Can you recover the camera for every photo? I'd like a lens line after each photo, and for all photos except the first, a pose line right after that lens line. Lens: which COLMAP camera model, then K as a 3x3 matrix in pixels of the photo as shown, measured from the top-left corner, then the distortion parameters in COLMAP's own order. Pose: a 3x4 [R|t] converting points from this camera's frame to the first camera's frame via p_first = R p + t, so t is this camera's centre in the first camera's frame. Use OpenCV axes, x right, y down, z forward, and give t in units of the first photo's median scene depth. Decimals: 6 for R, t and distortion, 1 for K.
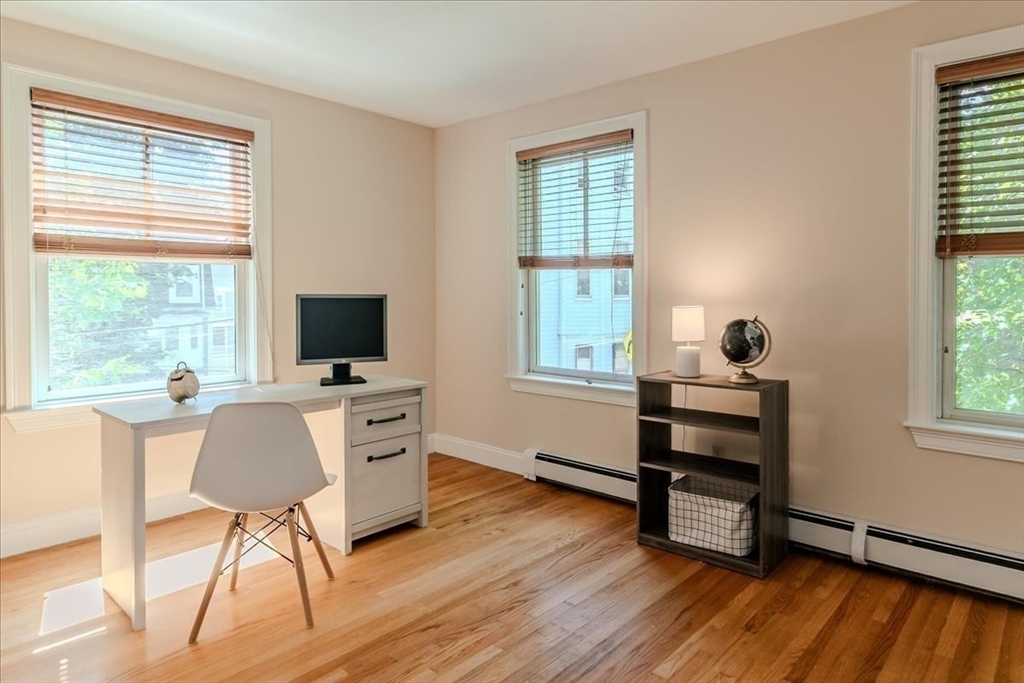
lens RADIAL K [[481.1, 0, 512.3], [0, 481.1, 299.7], [0, 0, 1]] dist [-0.000829, -0.000123]
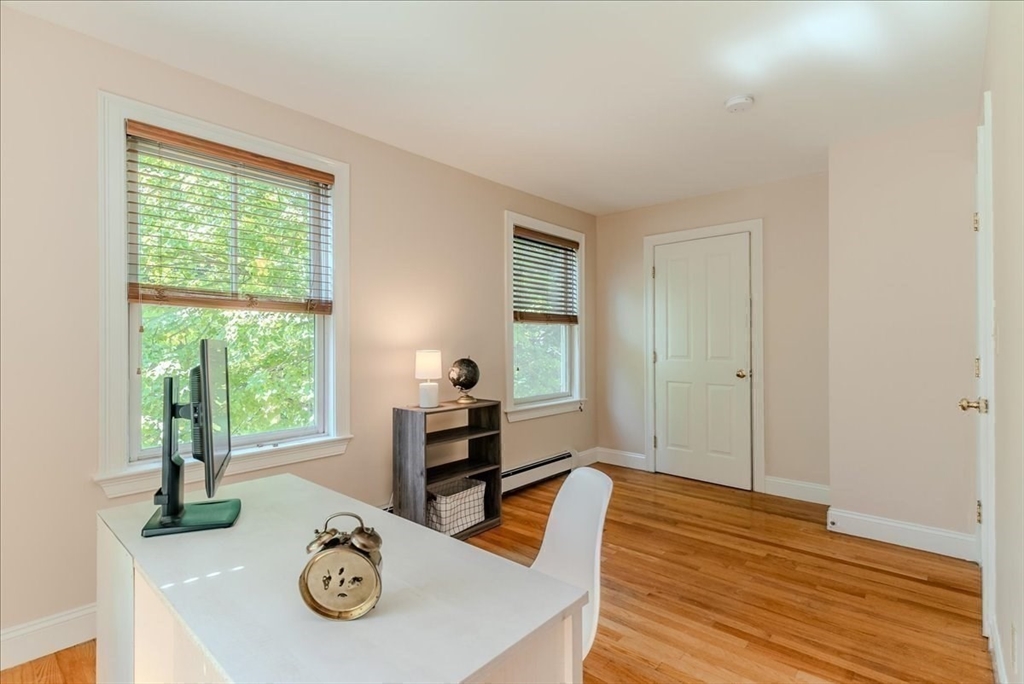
lens RADIAL K [[502.1, 0, 510.3], [0, 502.1, 324.3], [0, 0, 1]] dist [0.001158, 0.000020]
pose [[0.097571, 0.028688, 0.994815, -1.004279], [0.008186, 0.999528, -0.029626, -0.016906], [-0.995195, 0.011034, 0.097290, 0.723776]]
